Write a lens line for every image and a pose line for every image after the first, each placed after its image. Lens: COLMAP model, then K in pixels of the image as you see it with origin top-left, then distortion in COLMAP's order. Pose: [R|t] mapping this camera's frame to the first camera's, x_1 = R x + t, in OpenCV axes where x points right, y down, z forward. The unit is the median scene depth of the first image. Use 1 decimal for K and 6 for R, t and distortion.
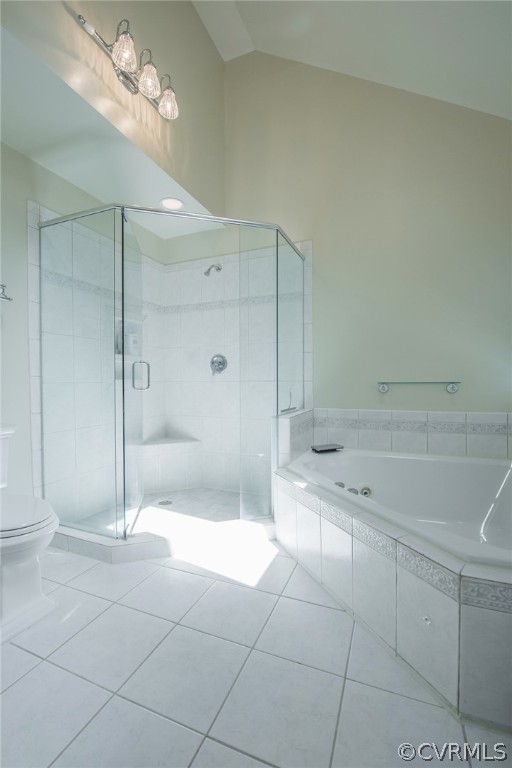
lens RADIAL K [[327.0, 0, 256.0], [0, 327.0, 384.0], [0, 0, 1]] dist [-0.008406, -0.003539]
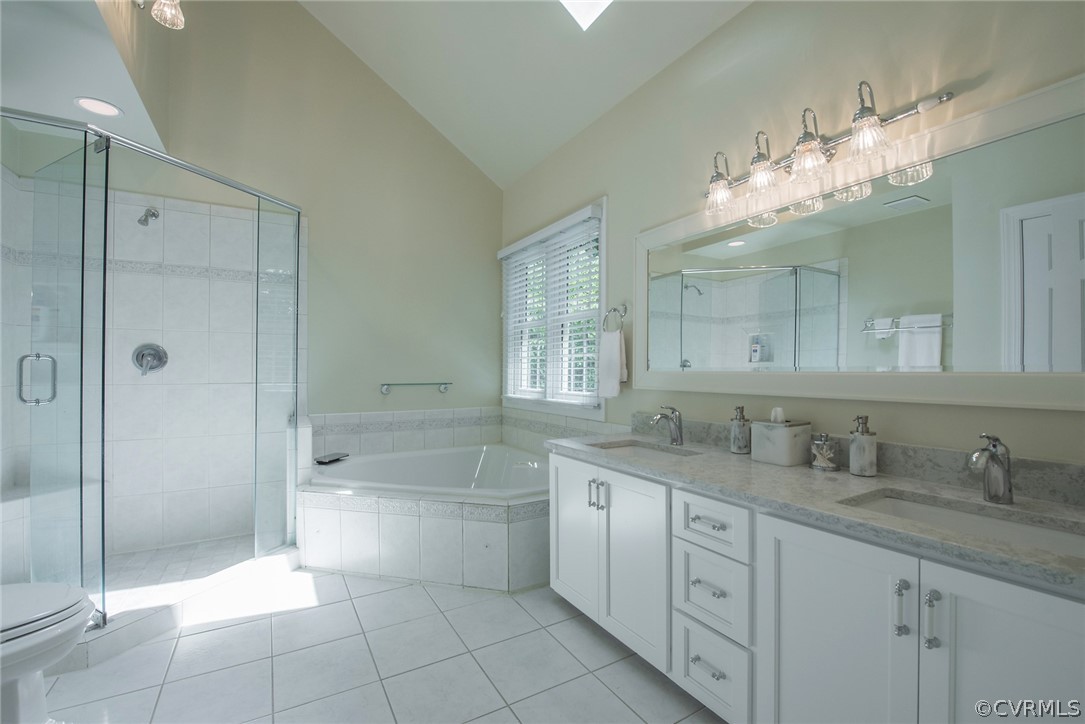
lens RADIAL K [[462.0, 0, 532.1], [0, 462.0, 367.5], [0, 0, 1]] dist [-0.008406, -0.003539]
pose [[0.609761, 0.011122, 0.792508, -0.494605], [0.003513, 0.999854, -0.016735, -0.031738], [-0.792578, 0.012989, 0.609632, -0.227154]]
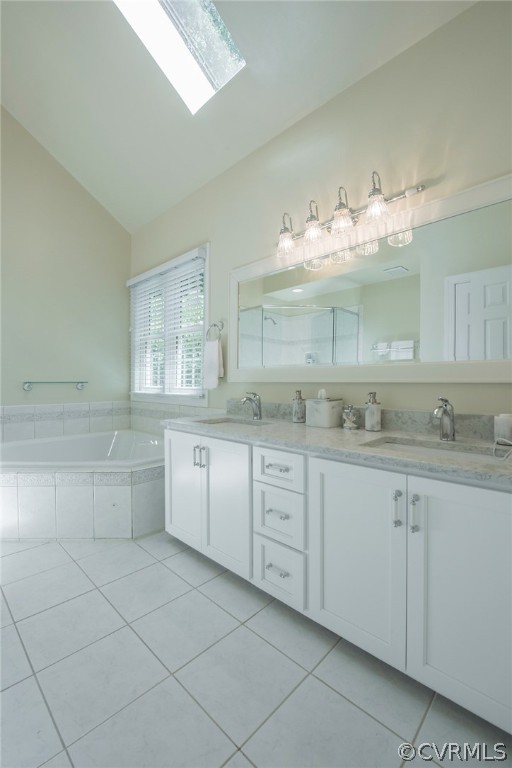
lens RADIAL K [[328.3, 0, 248.2], [0, 328.3, 381.9], [0, 0, 1]] dist [-0.000936, -0.010906]
pose [[0.379165, 0.003622, 0.925322, -0.453262], [0.006310, 0.999959, -0.006500, 0.008376], [-0.925308, 0.008303, 0.379127, -0.220323]]
